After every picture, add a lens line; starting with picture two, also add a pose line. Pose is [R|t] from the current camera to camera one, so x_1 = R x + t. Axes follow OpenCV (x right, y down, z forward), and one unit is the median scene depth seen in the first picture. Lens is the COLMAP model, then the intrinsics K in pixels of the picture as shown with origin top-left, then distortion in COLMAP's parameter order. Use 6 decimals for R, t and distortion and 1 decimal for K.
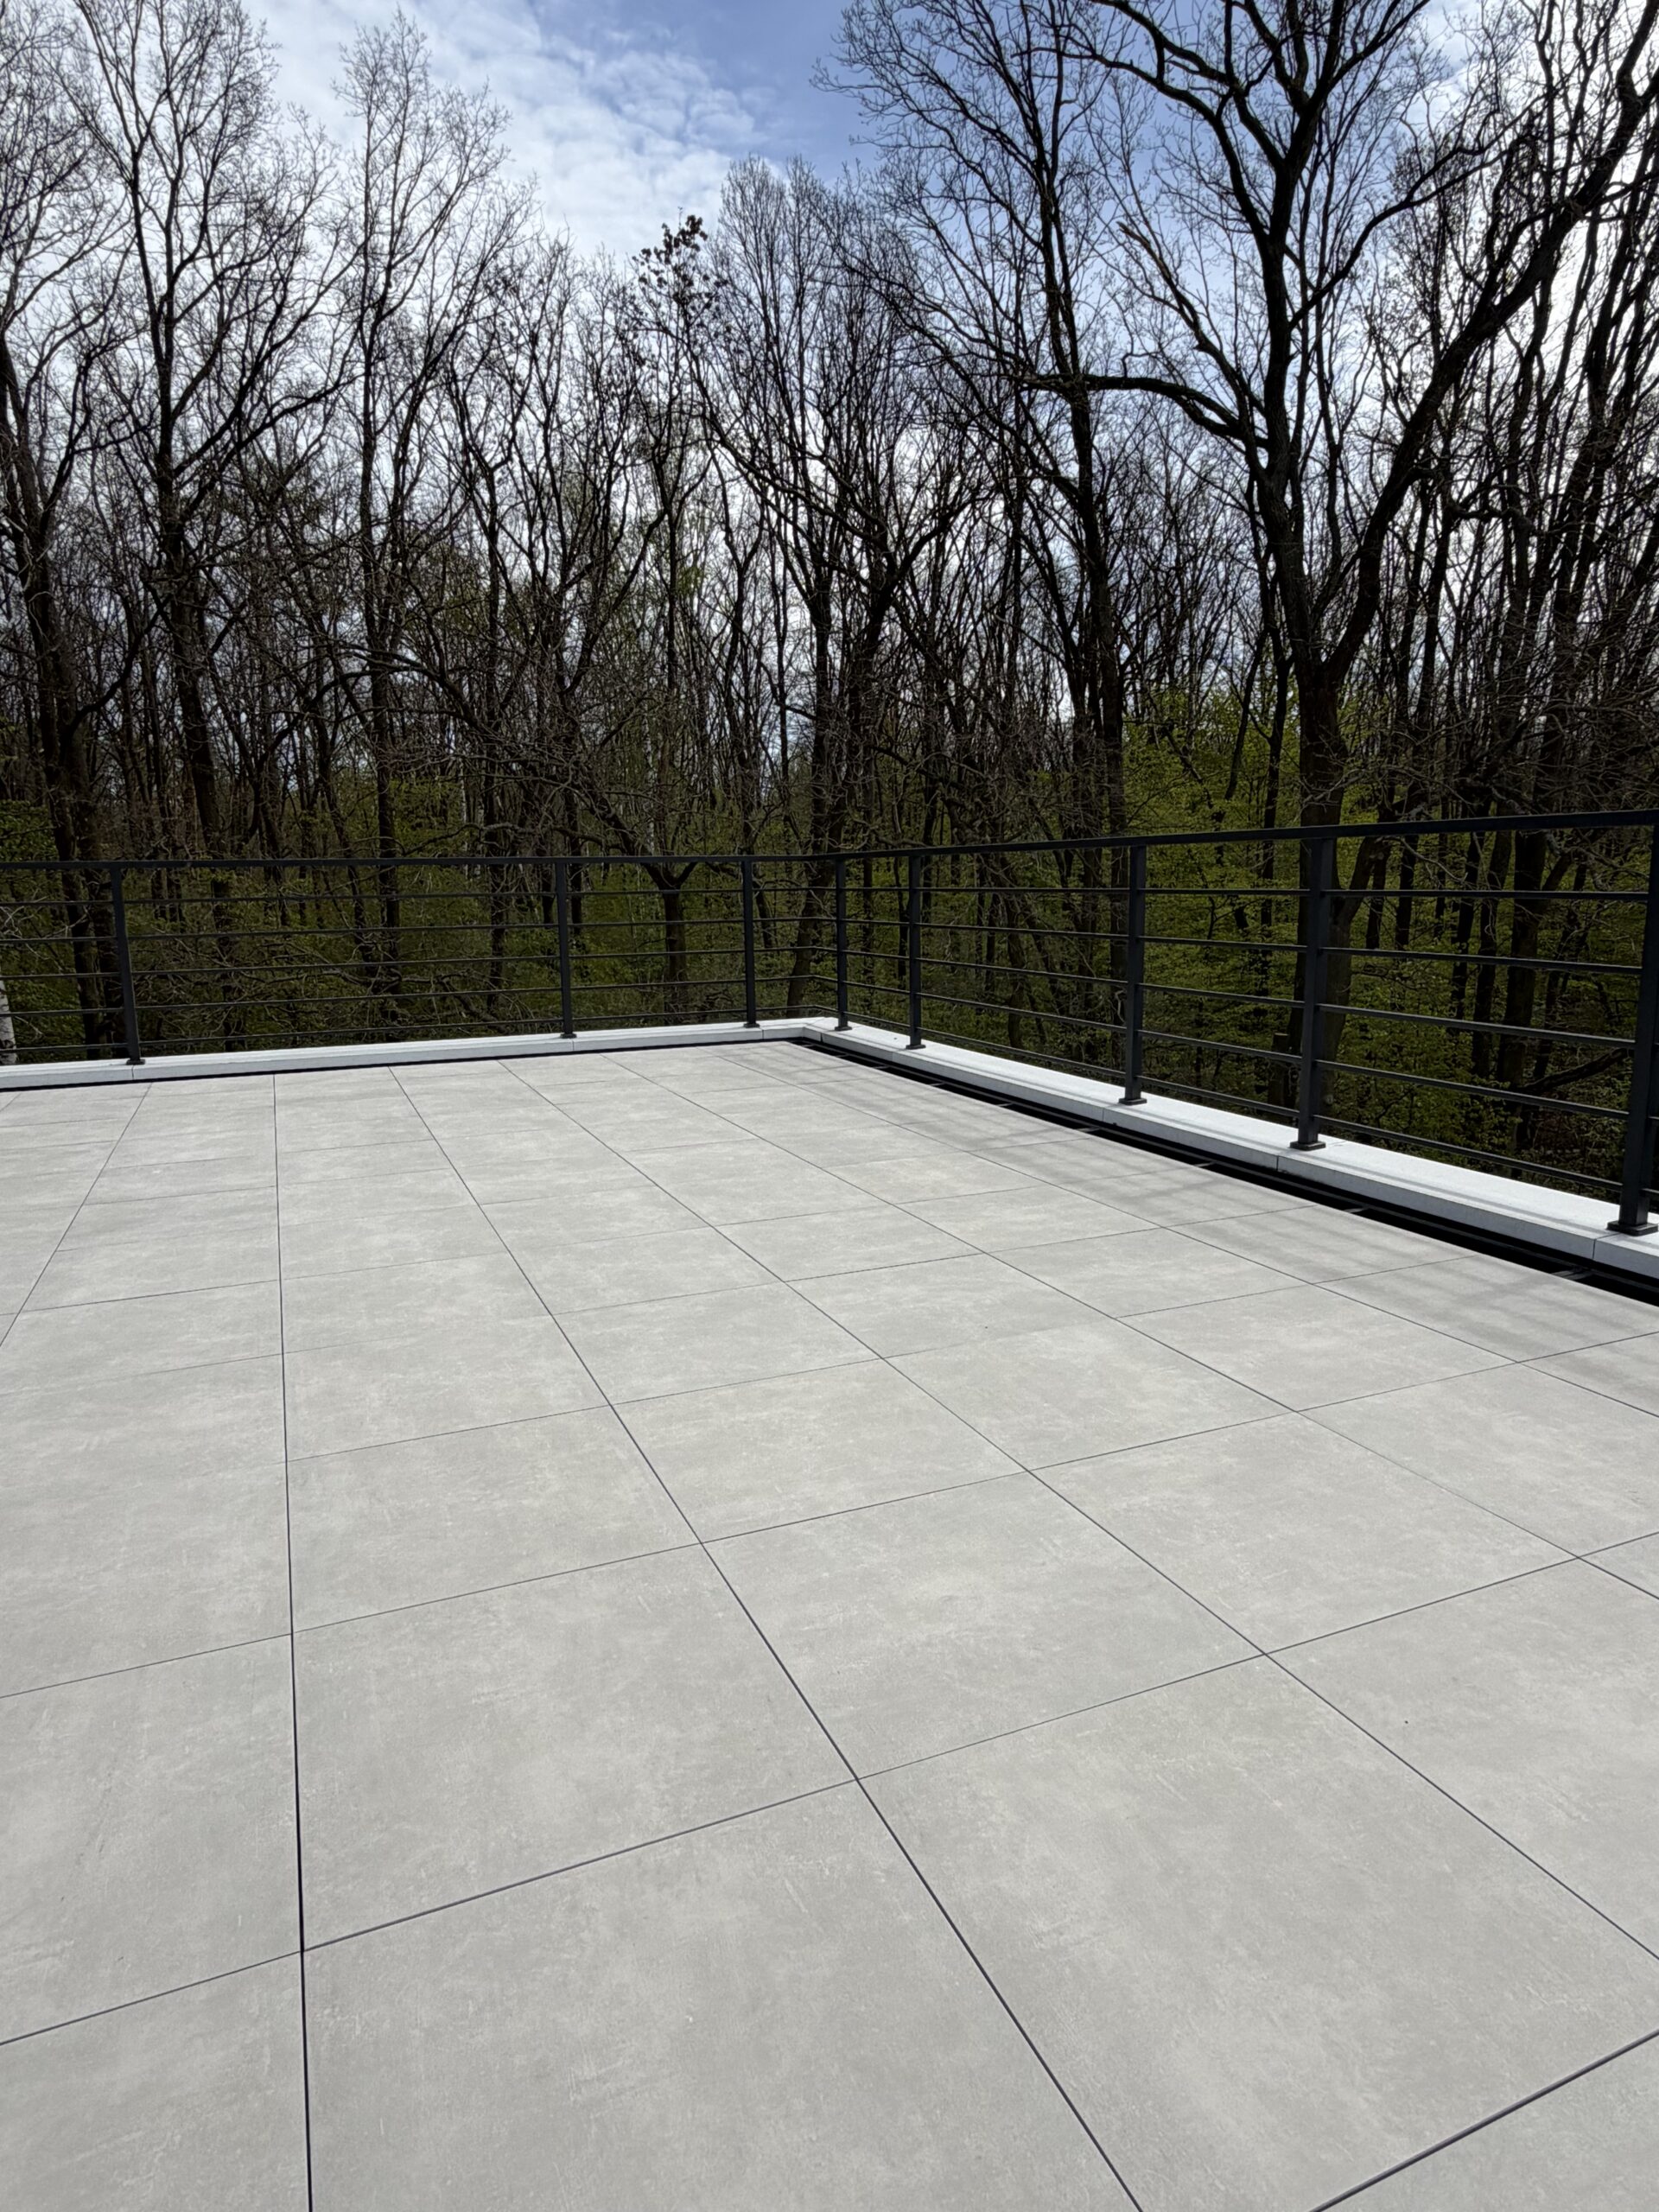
lens RADIAL K [[1294.2, 0, 818.9], [0, 1294.2, 1099.9], [0, 0, 1]] dist [0.002579, -0.002718]
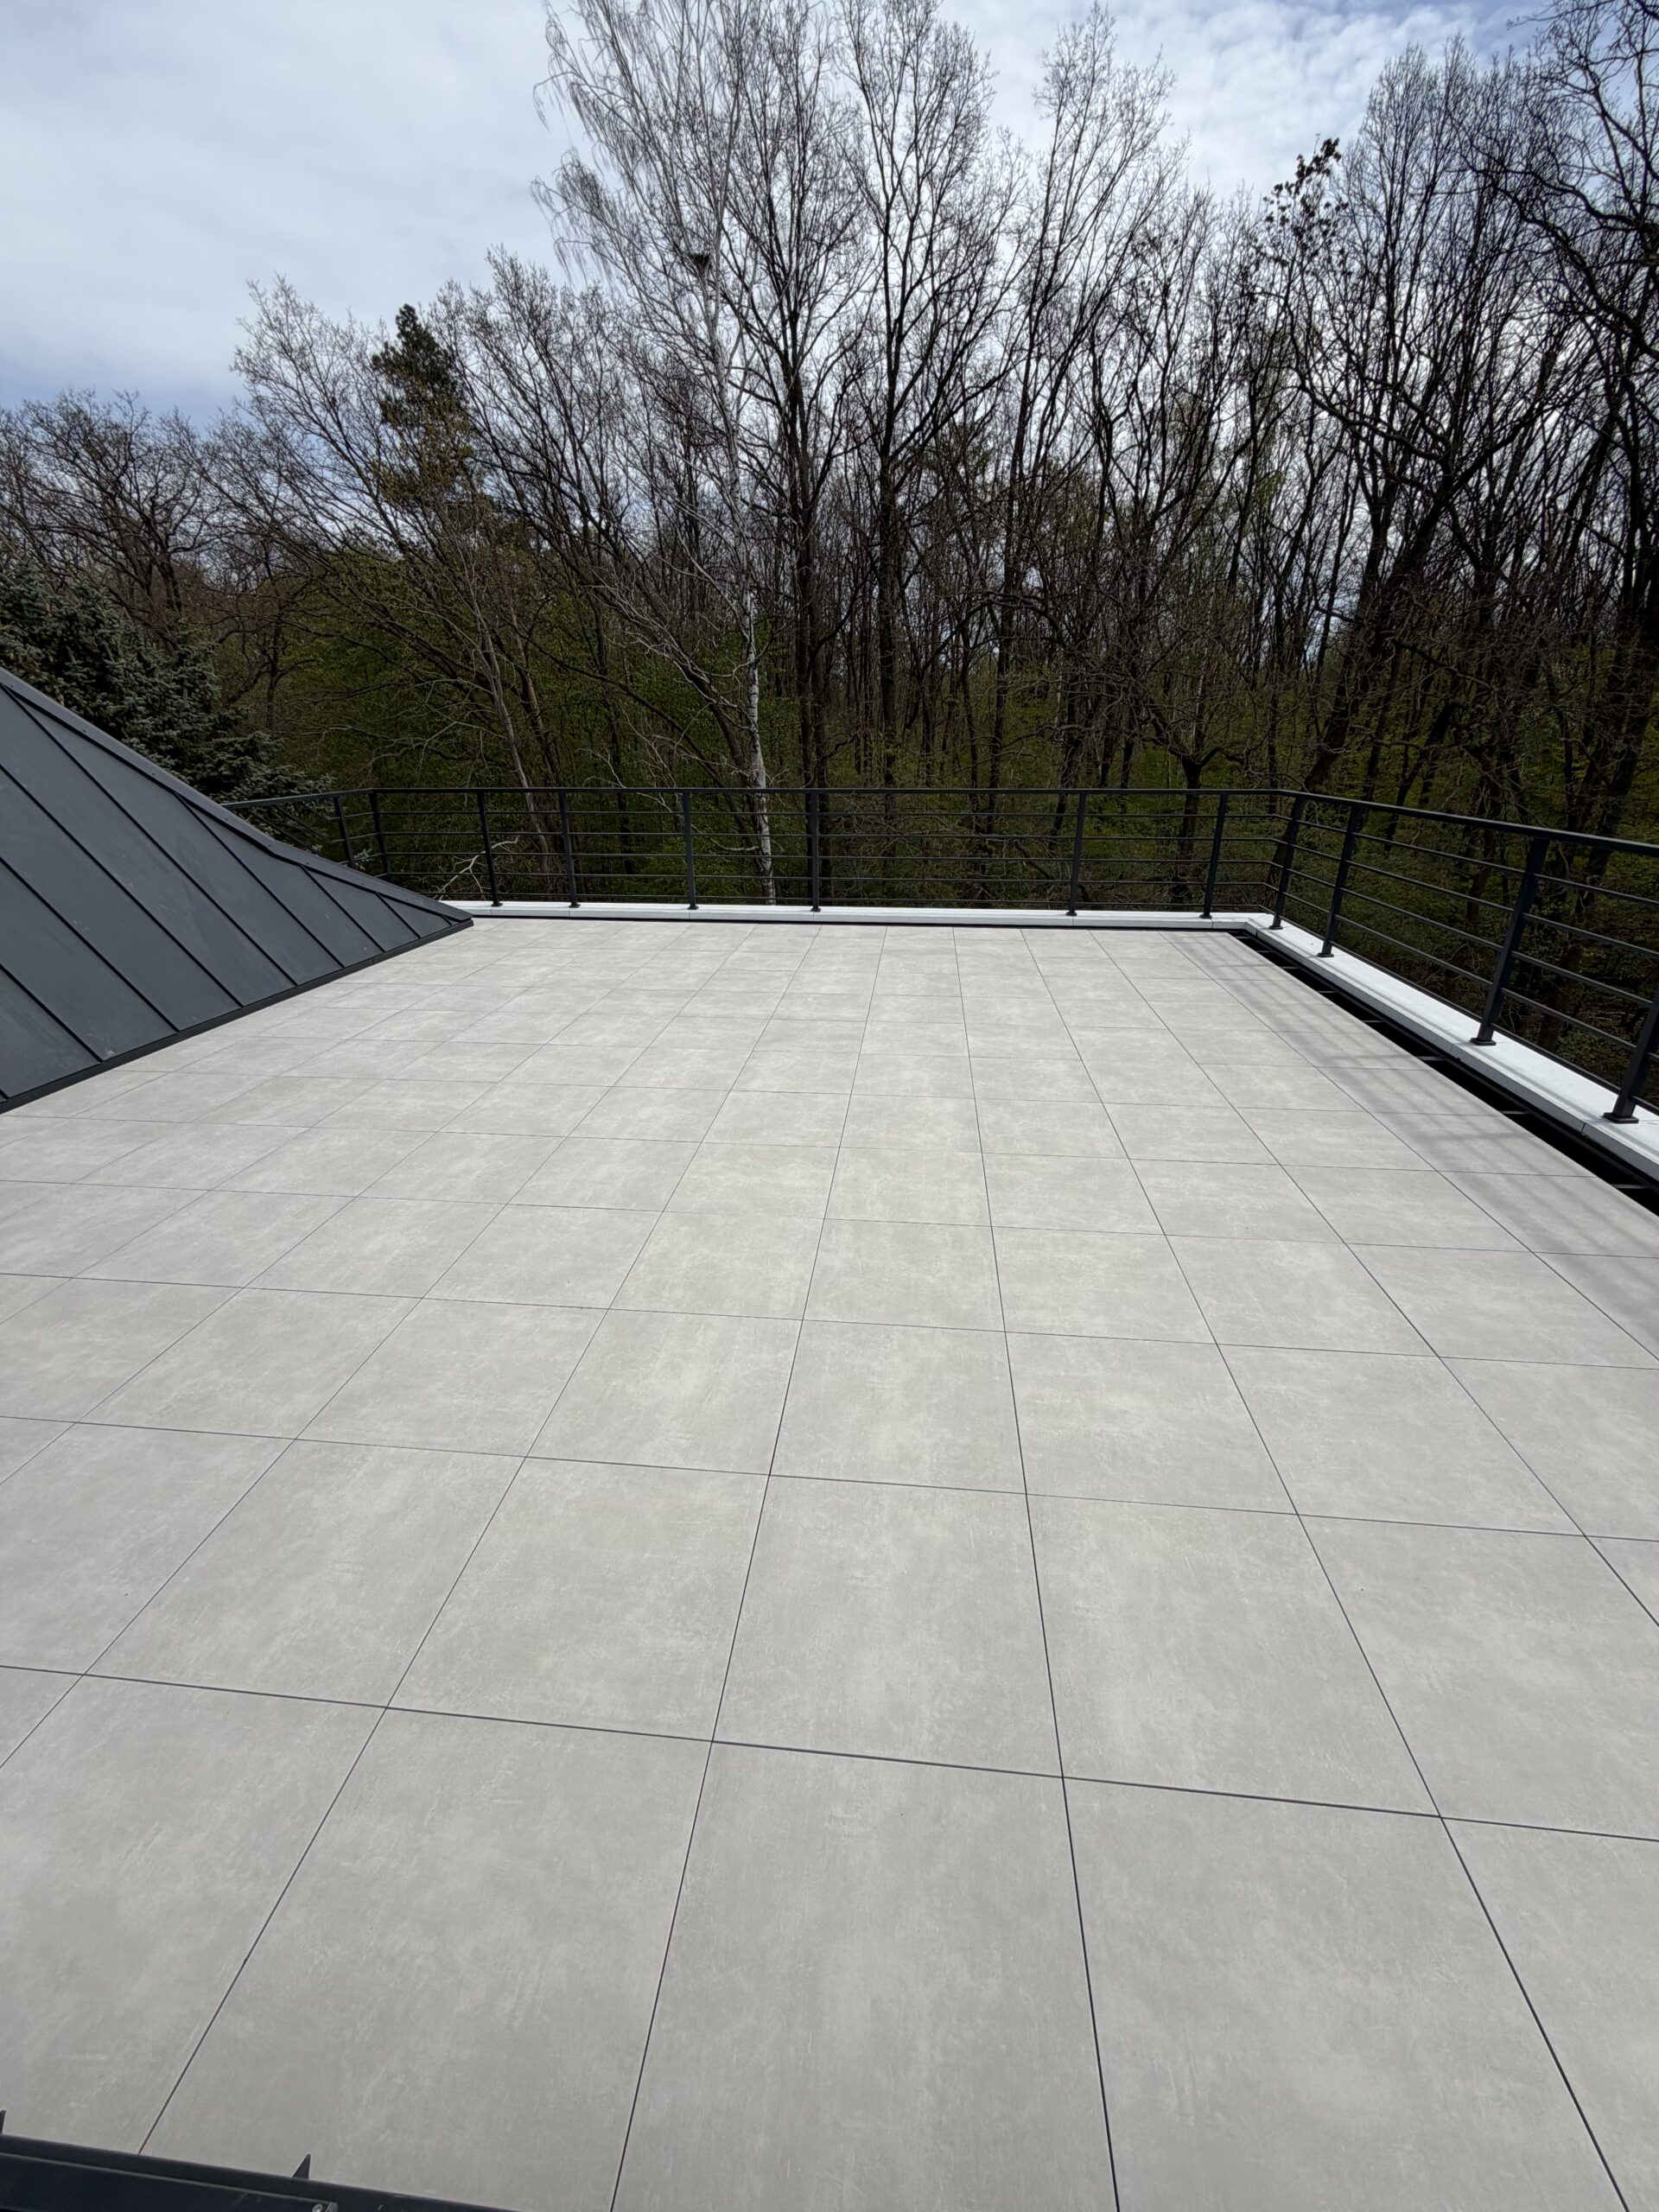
lens RADIAL K [[866.0, 0, 830.3], [0, 866.0, 1096.5], [0, 0, 1]] dist [0.000688, 0.000303]
pose [[0.877726, 0.190430, -0.439698, 0.063537], [-0.087521, 0.965913, 0.243622, -0.098264], [0.471103, -0.175351, 0.864474, -0.049781]]
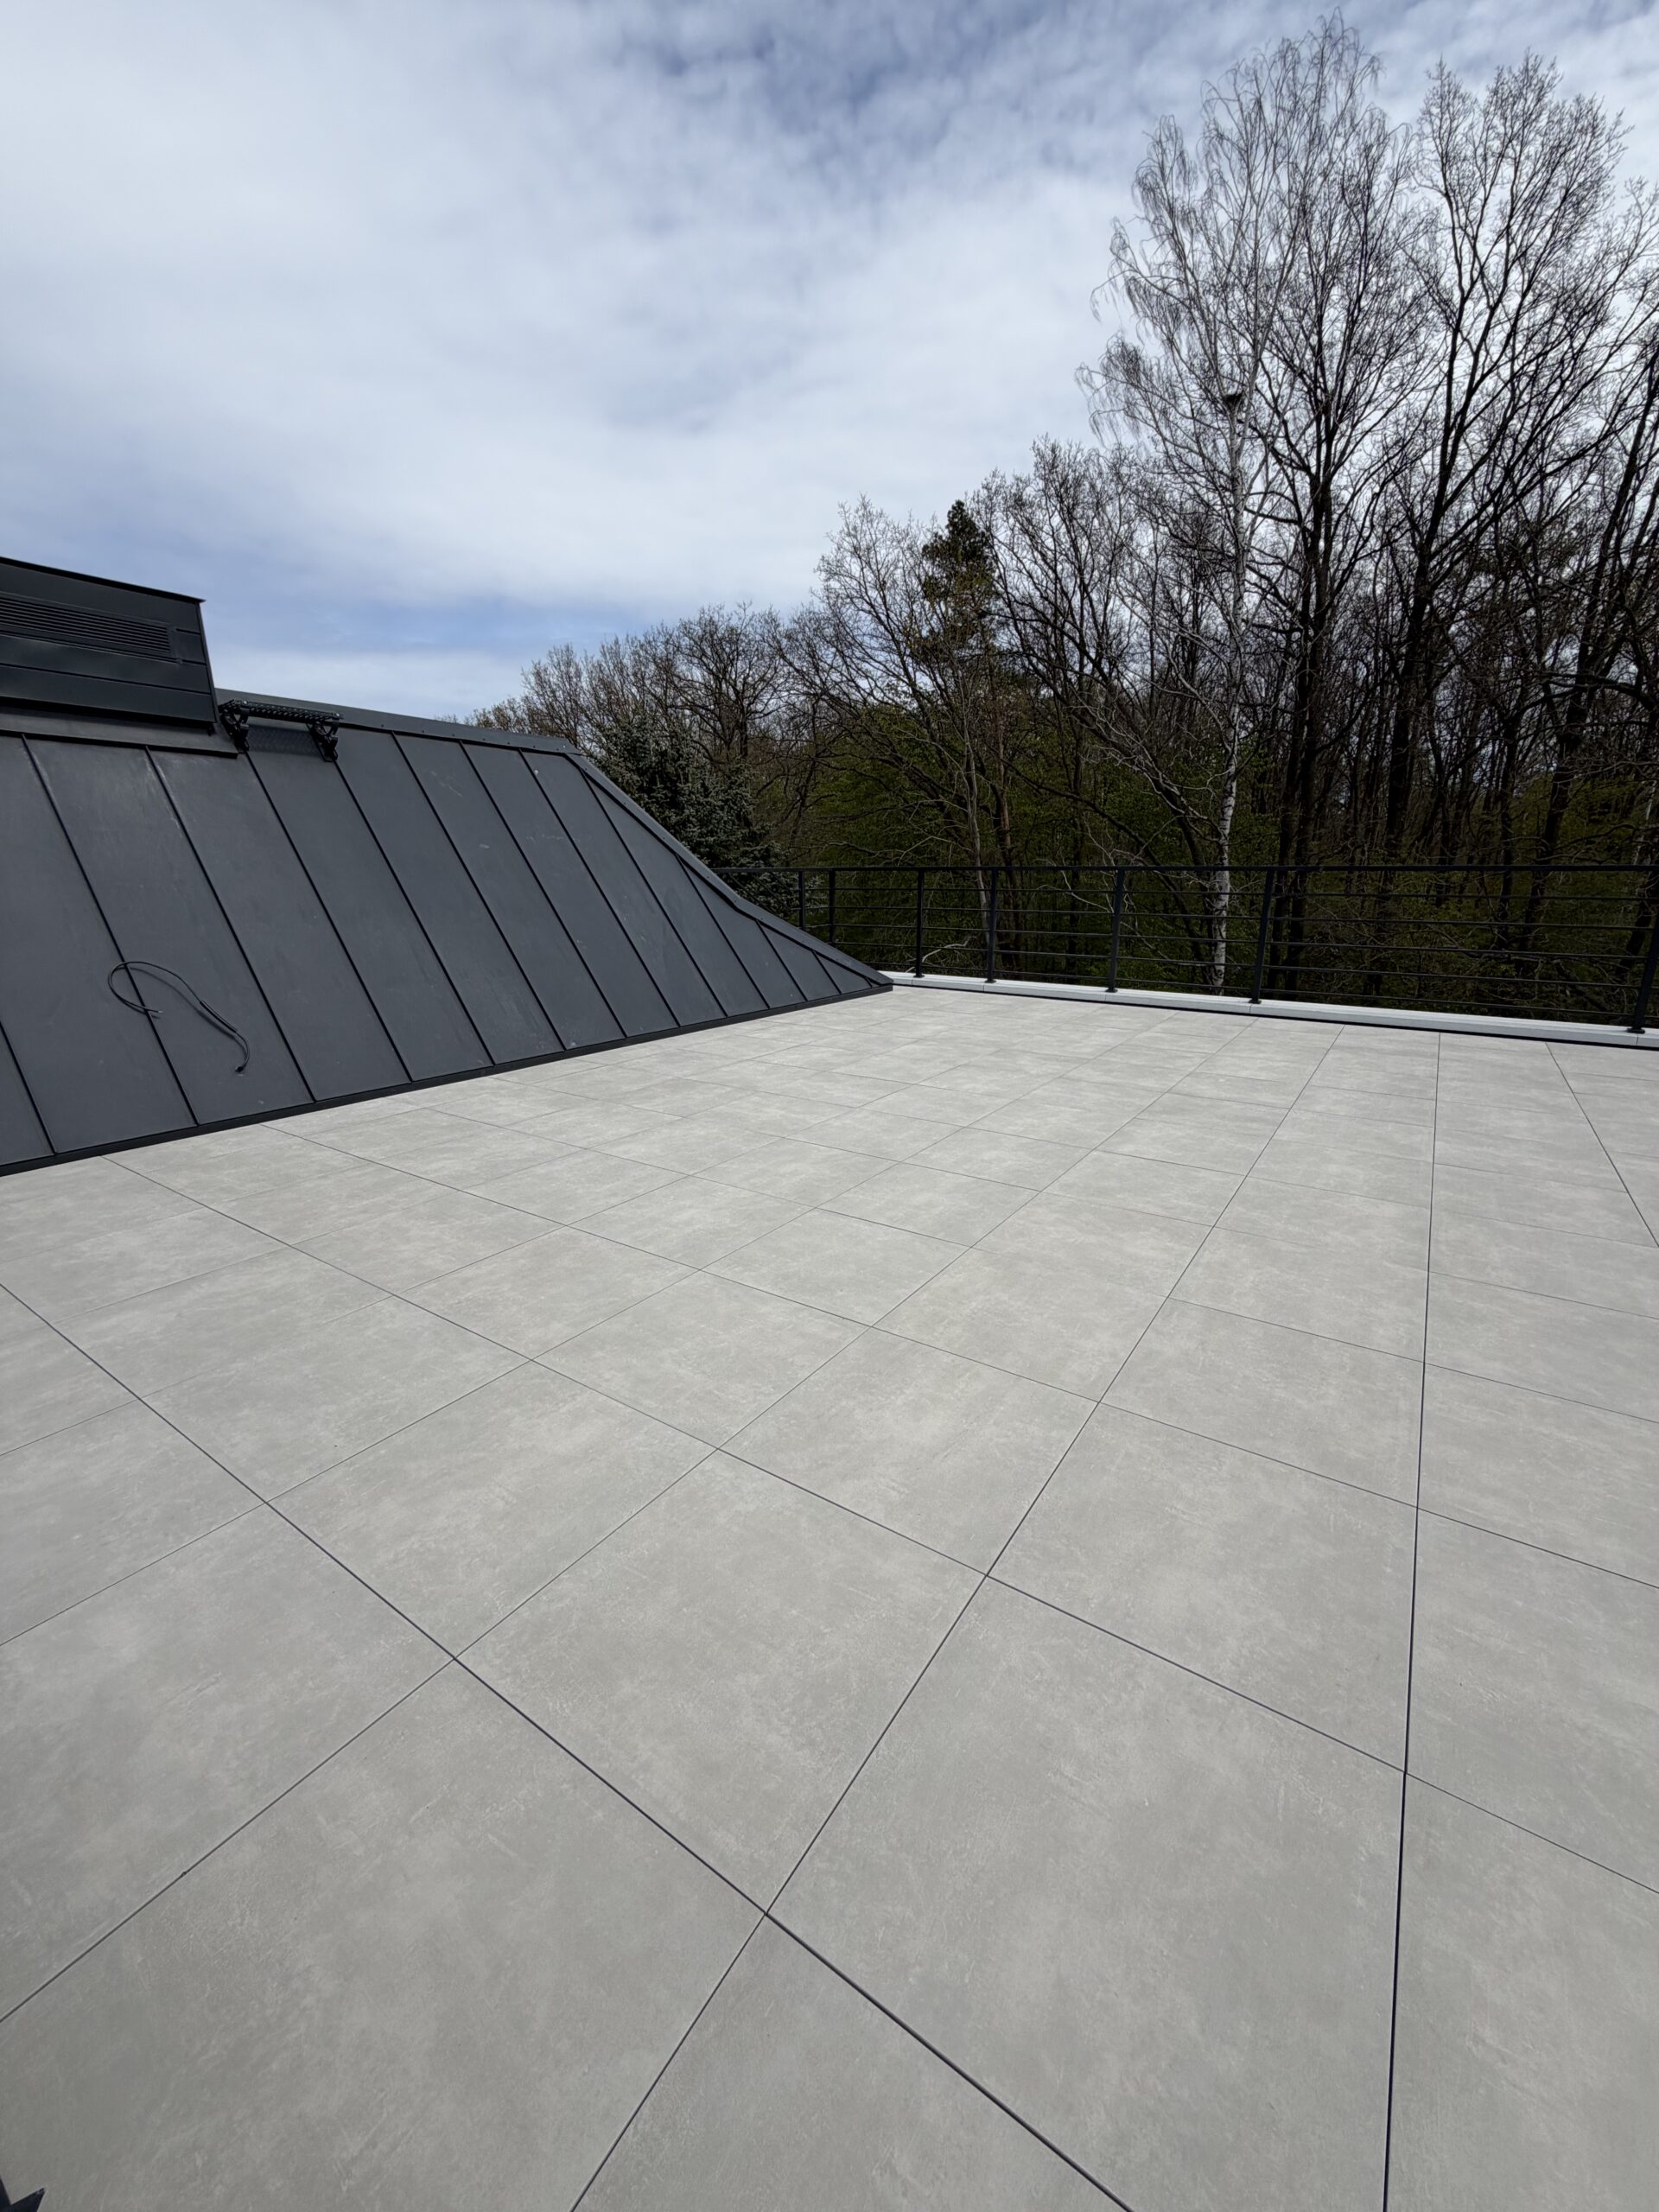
lens RADIAL K [[873.3, 0, 839.4], [0, 873.3, 1097.4], [0, 0, 1]] dist [0.000115, 0.000770]
pose [[0.550521, 0.226119, -0.803615, 0.064706], [-0.150685, 0.973723, 0.170756, -0.029261], [0.821109, 0.027088, 0.570128, 0.037990]]
